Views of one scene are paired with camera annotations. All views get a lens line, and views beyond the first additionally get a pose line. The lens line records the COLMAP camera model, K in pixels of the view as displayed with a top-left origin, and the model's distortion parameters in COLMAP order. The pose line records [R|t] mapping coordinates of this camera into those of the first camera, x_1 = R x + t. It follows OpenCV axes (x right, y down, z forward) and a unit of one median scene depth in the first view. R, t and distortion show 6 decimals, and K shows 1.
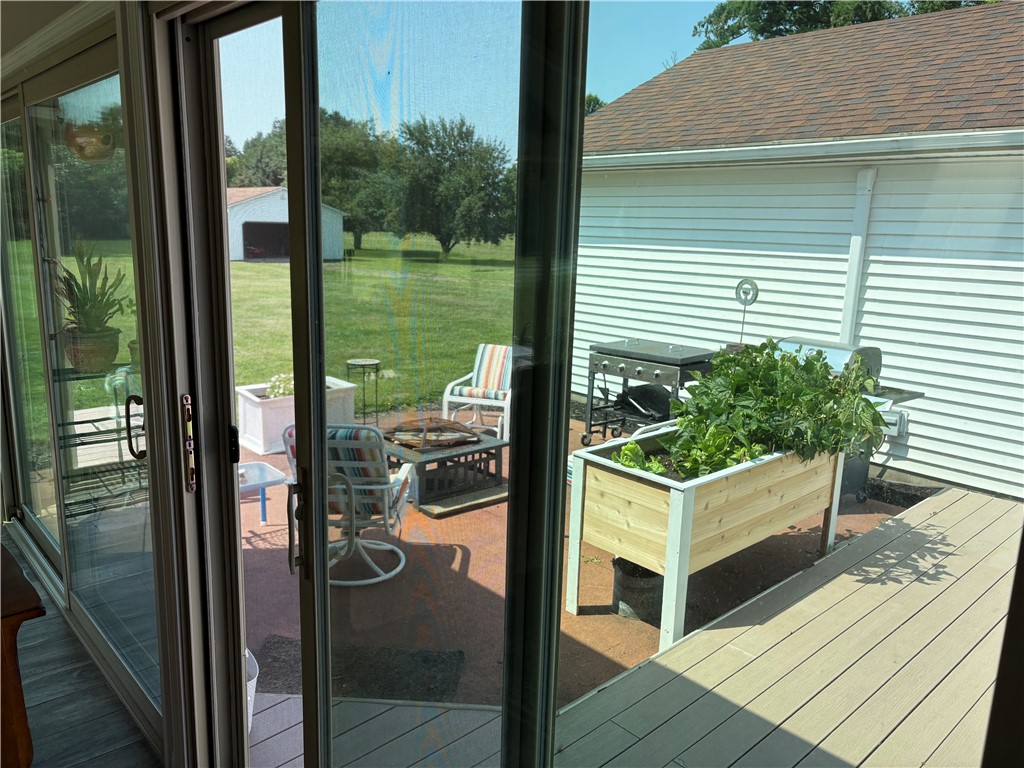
lens RADIAL K [[772.5, 0, 512.6], [0, 772.5, 387.7], [0, 0, 1]] dist [0.034066, -0.030905]
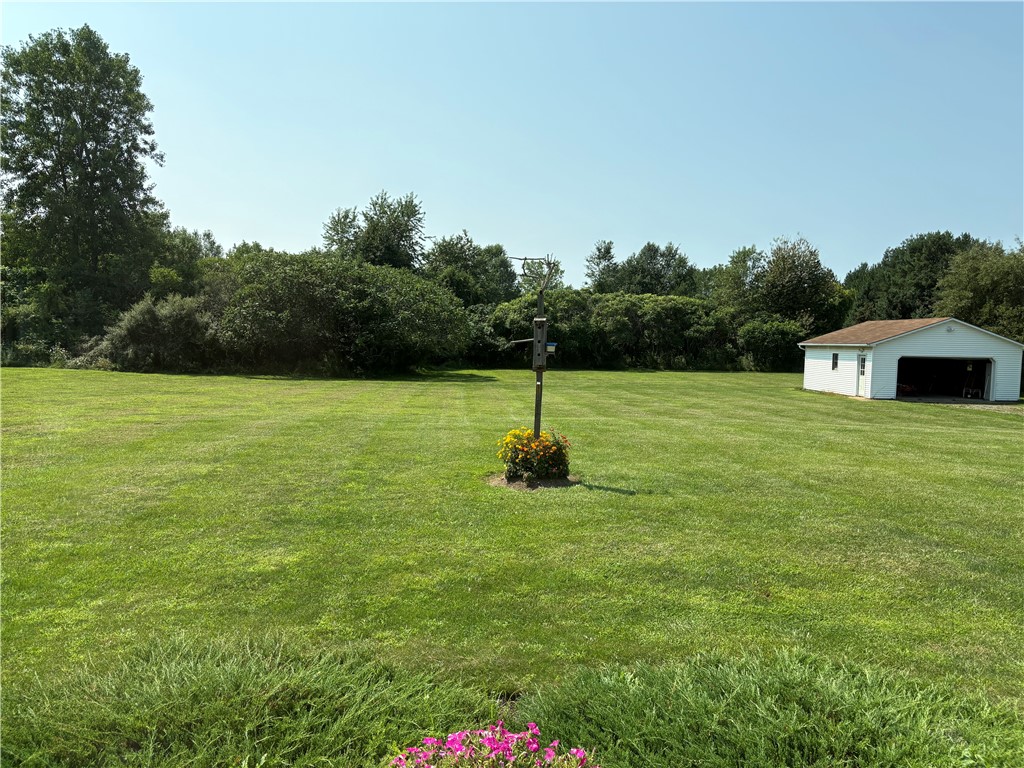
lens RADIAL K [[772.5, 0, 511.1], [0, 772.5, 394.2], [0, 0, 1]] dist [0.034066, -0.030905]
pose [[0.770426, 0.034533, -0.636594, -0.097842], [-0.133558, 0.985117, -0.108197, -0.011033], [0.623383, 0.168380, 0.763572, 0.031624]]
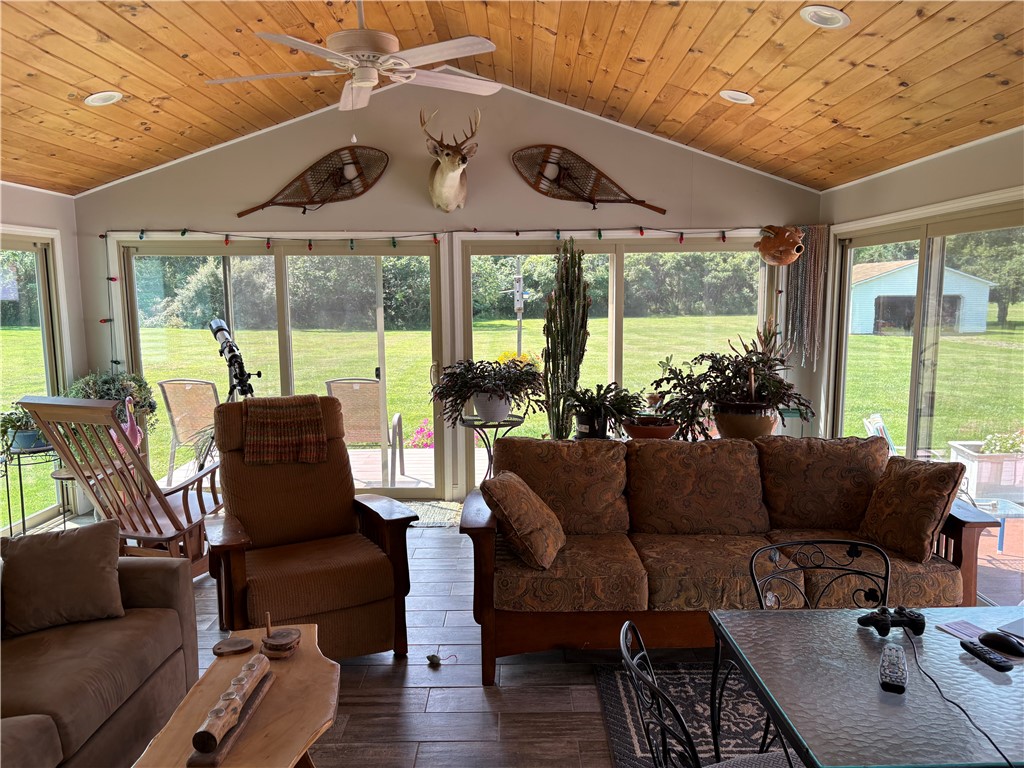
lens RADIAL K [[772.5, 0, 519.6], [0, 772.5, 401.9], [0, 0, 1]] dist [0.034066, -0.030905]
pose [[0.743546, 0.063115, -0.665700, -0.008823], [-0.112952, 0.993085, -0.032005, 0.006795], [0.659076, 0.098990, 0.745533, -0.039314]]
